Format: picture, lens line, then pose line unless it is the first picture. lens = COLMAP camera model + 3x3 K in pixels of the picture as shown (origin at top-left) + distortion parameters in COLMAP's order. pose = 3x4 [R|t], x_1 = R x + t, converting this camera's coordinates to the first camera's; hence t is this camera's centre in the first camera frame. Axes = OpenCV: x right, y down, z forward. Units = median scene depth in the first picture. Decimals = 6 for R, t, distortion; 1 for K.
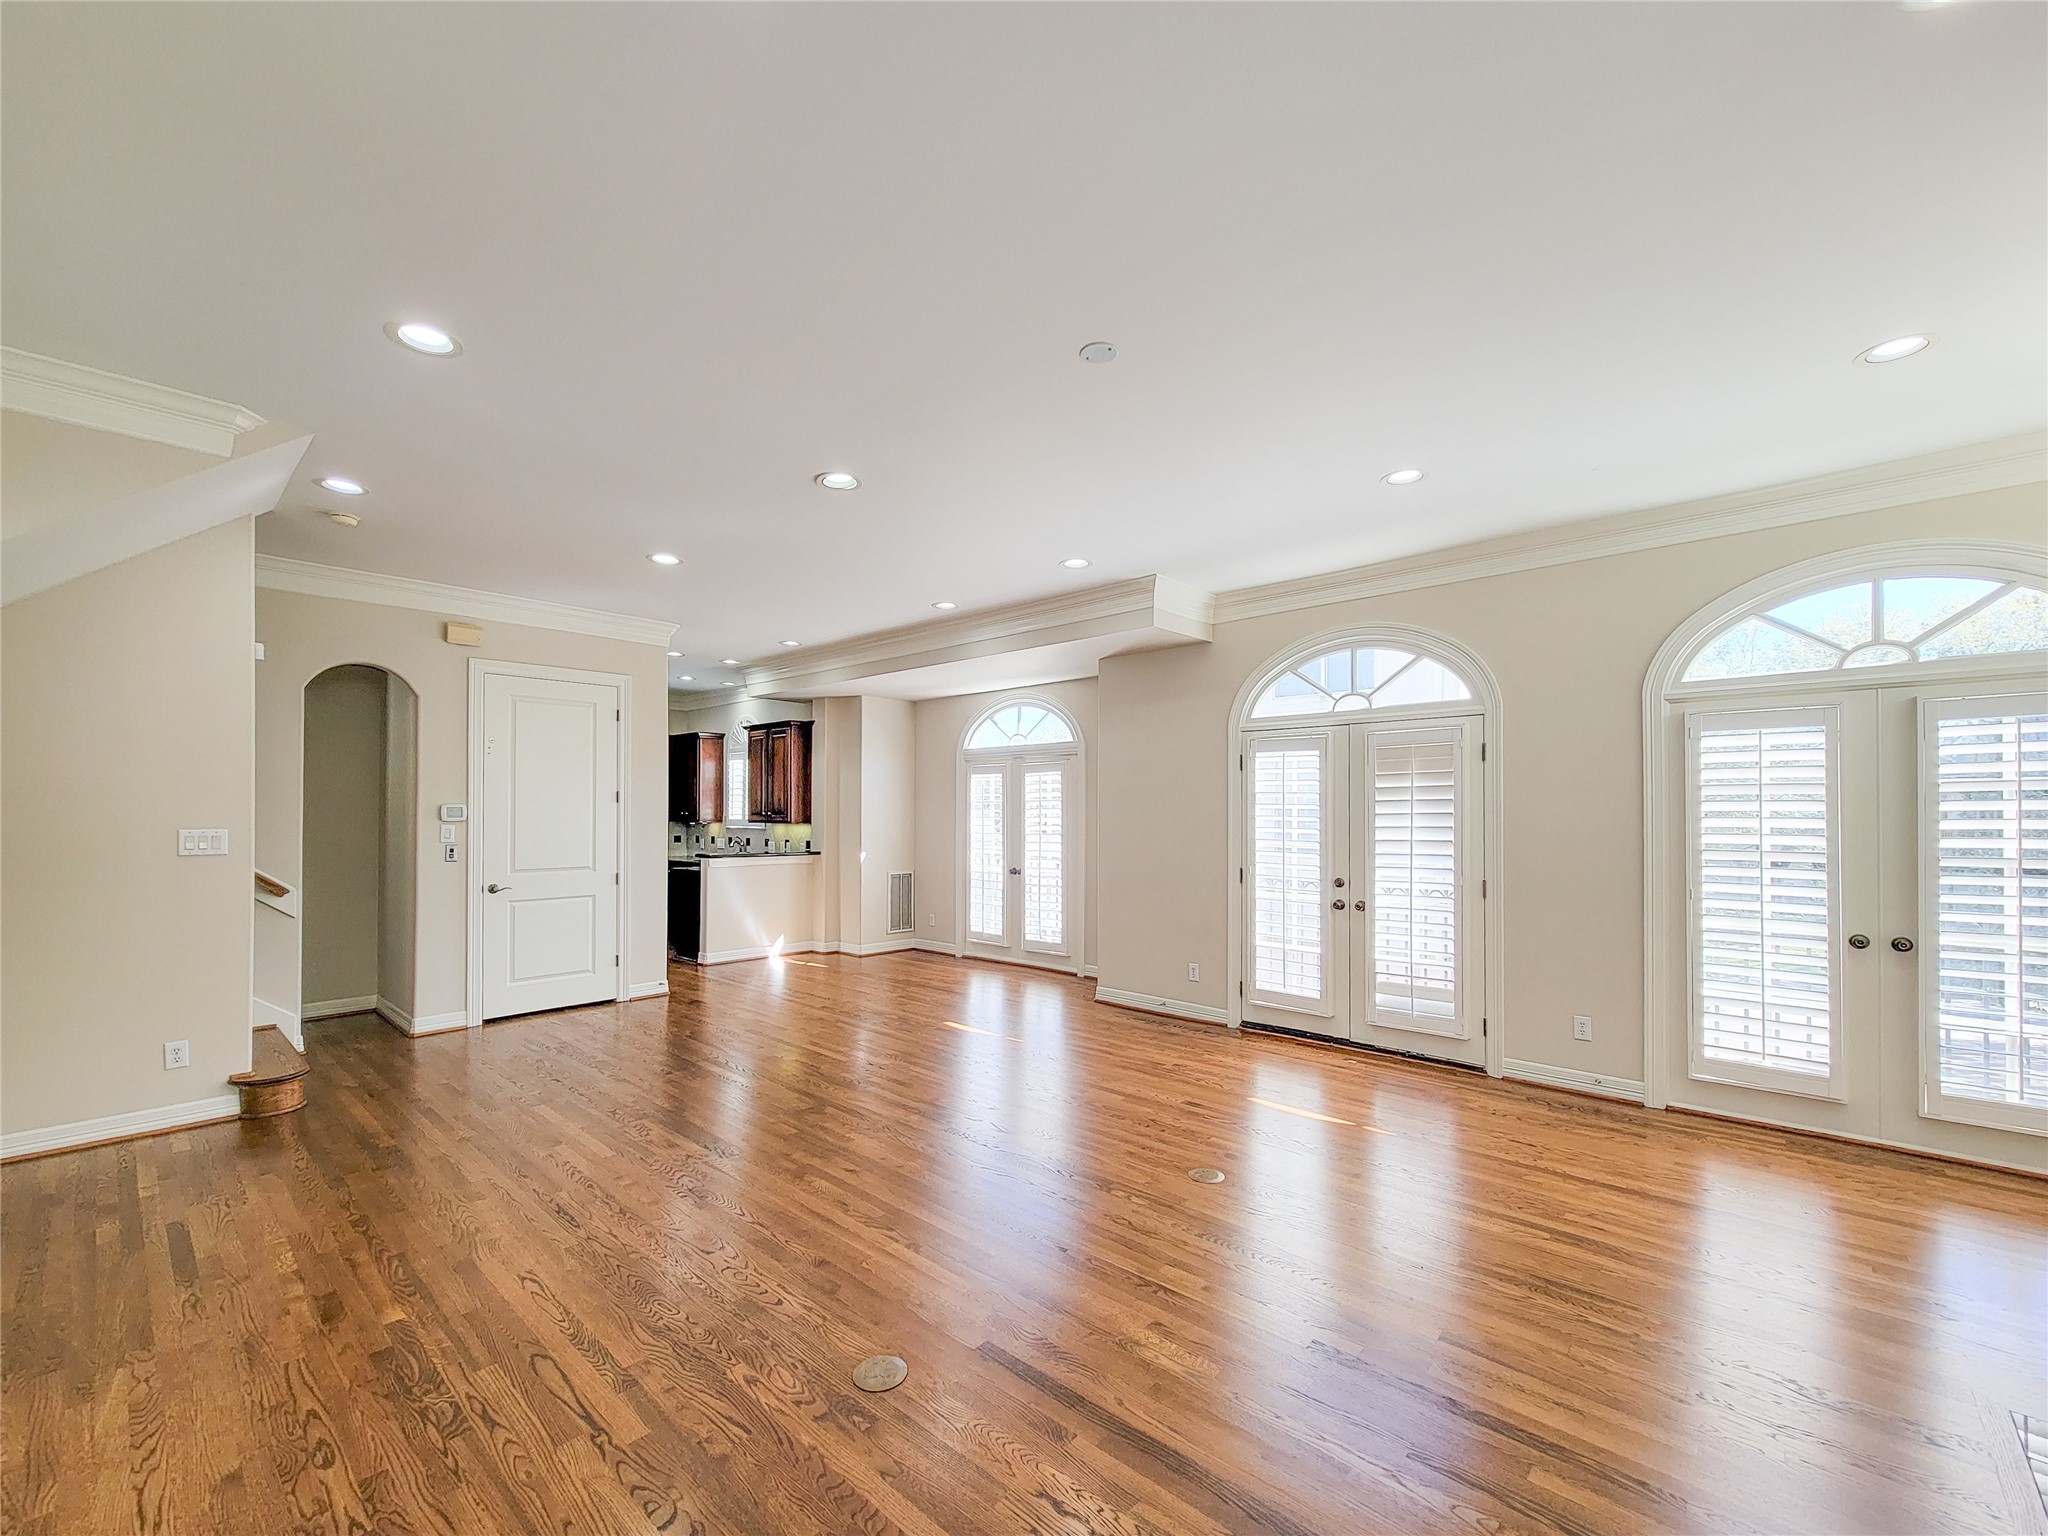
lens RADIAL K [[836.9, 0, 1059.8], [0, 836.9, 801.4], [0, 0, 1]] dist [0.001428, -0.001613]
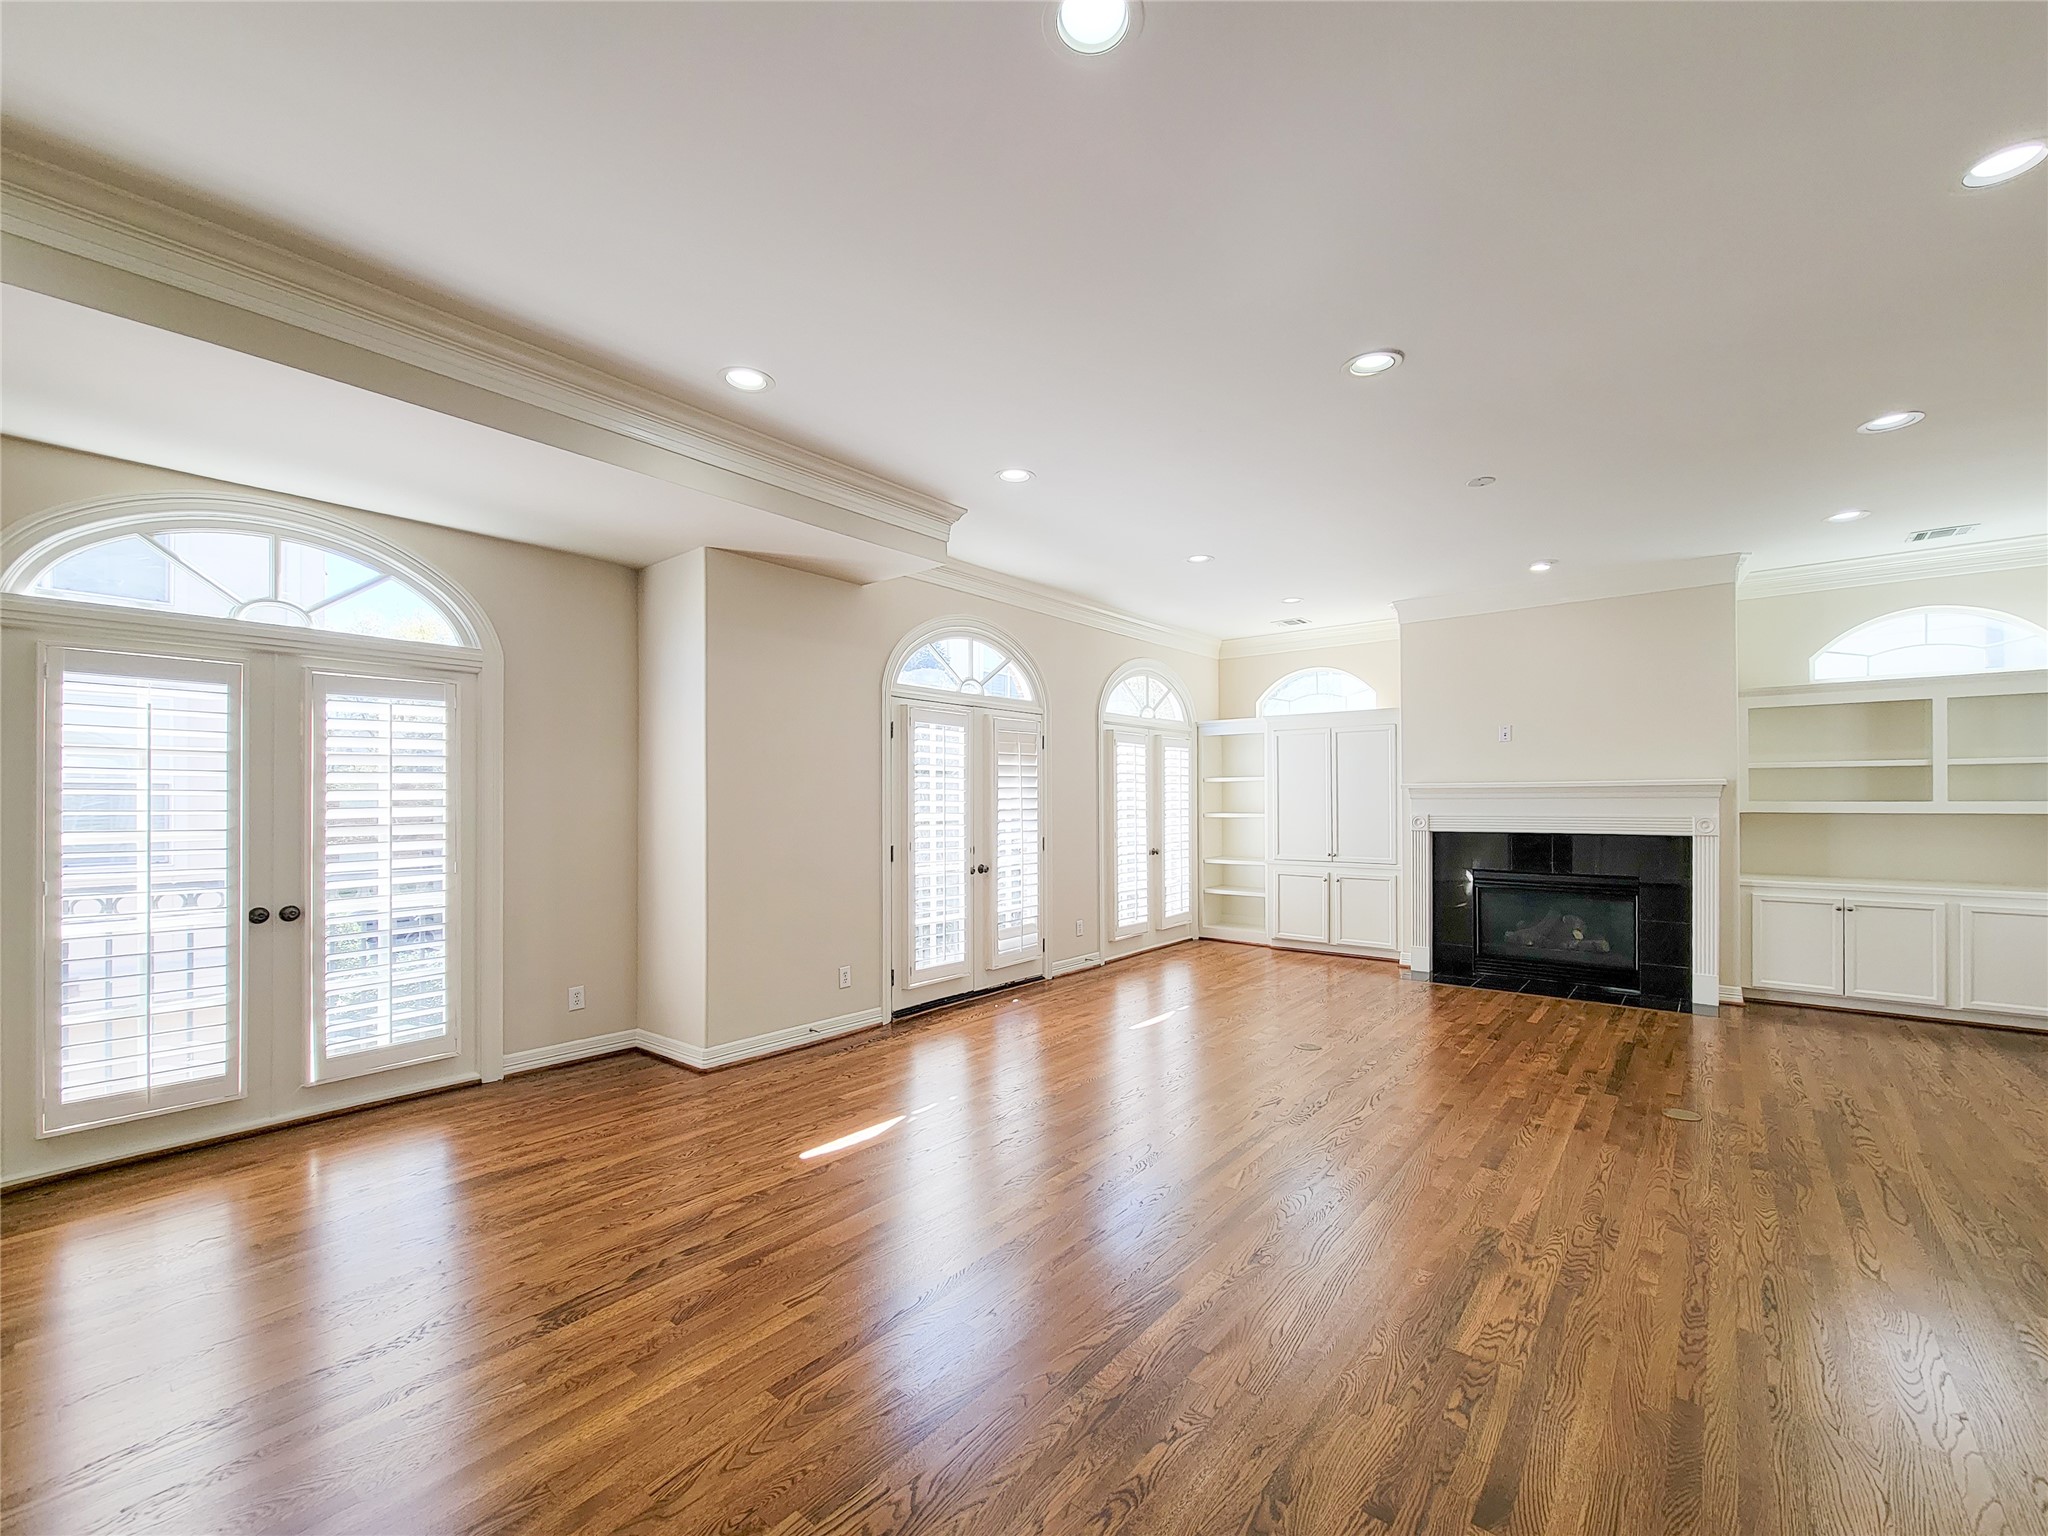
lens RADIAL K [[836.9, 0, 1015.2], [0, 836.9, 788.6], [0, 0, 1]] dist [0.001428, -0.001613]
pose [[-0.021322, 0.016178, 0.999642, -0.753445], [-0.006891, 0.999843, -0.016328, 0.034246], [-0.999749, -0.007237, -0.021207, 0.958945]]
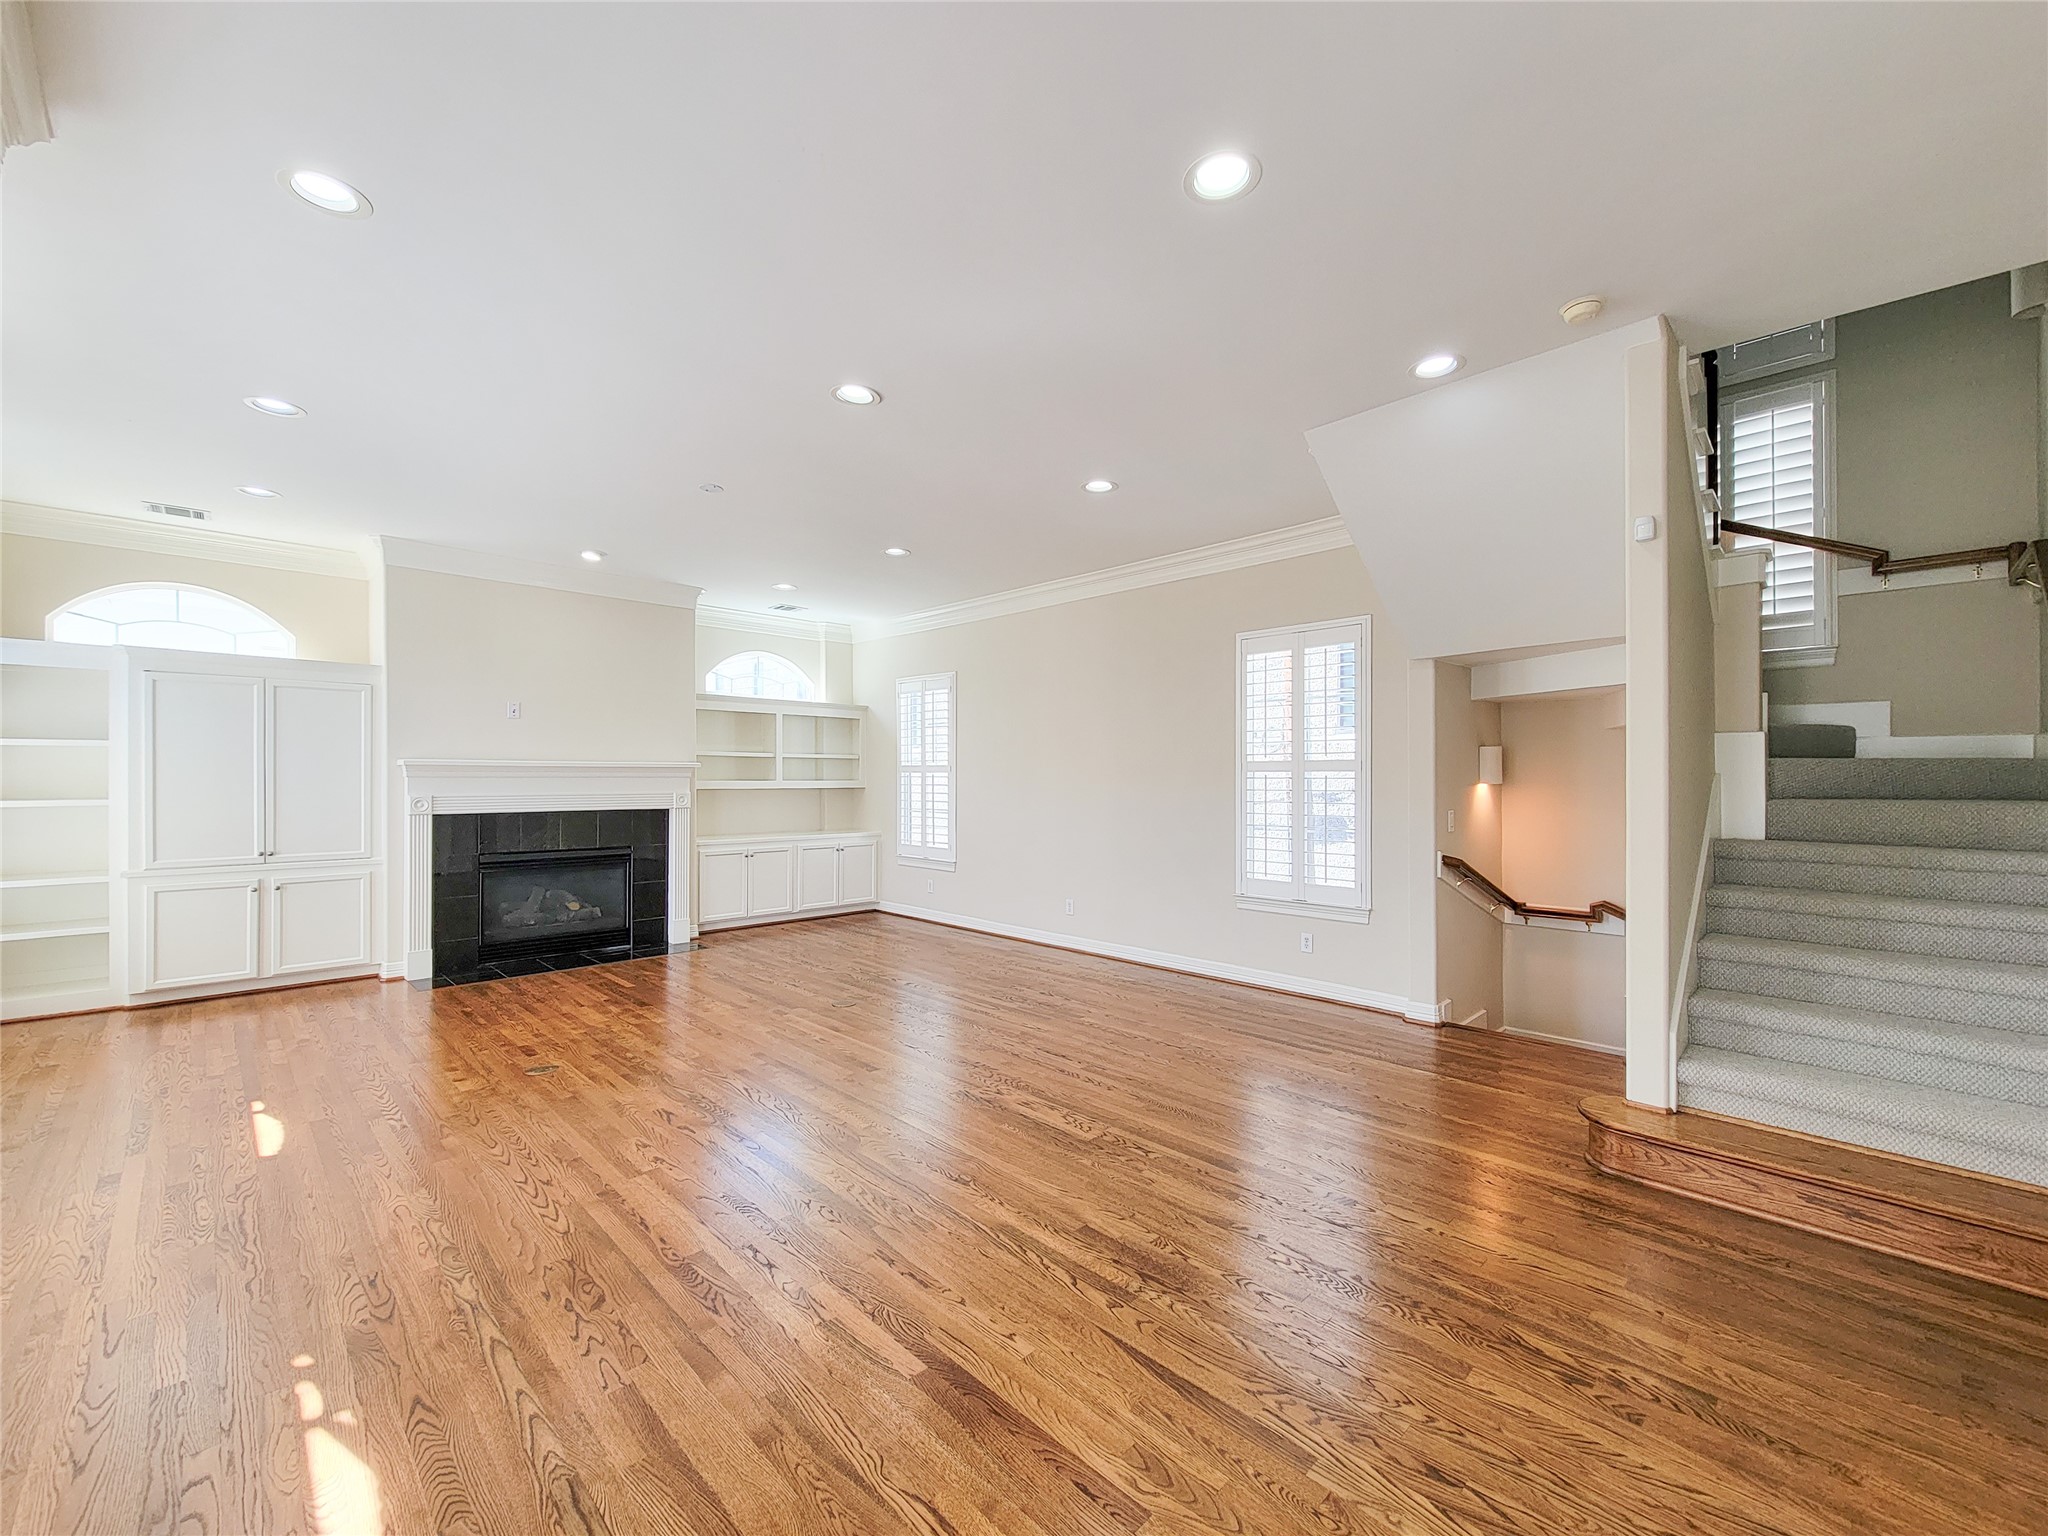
lens RADIAL K [[836.9, 0, 1044.2], [0, 836.9, 779.6], [0, 0, 1]] dist [0.001428, -0.001613]
pose [[-0.997167, 0.001376, 0.075211, -0.406966], [0.000801, 0.999970, -0.007669, 0.036277], [-0.075219, -0.007587, -0.997138, 1.311923]]
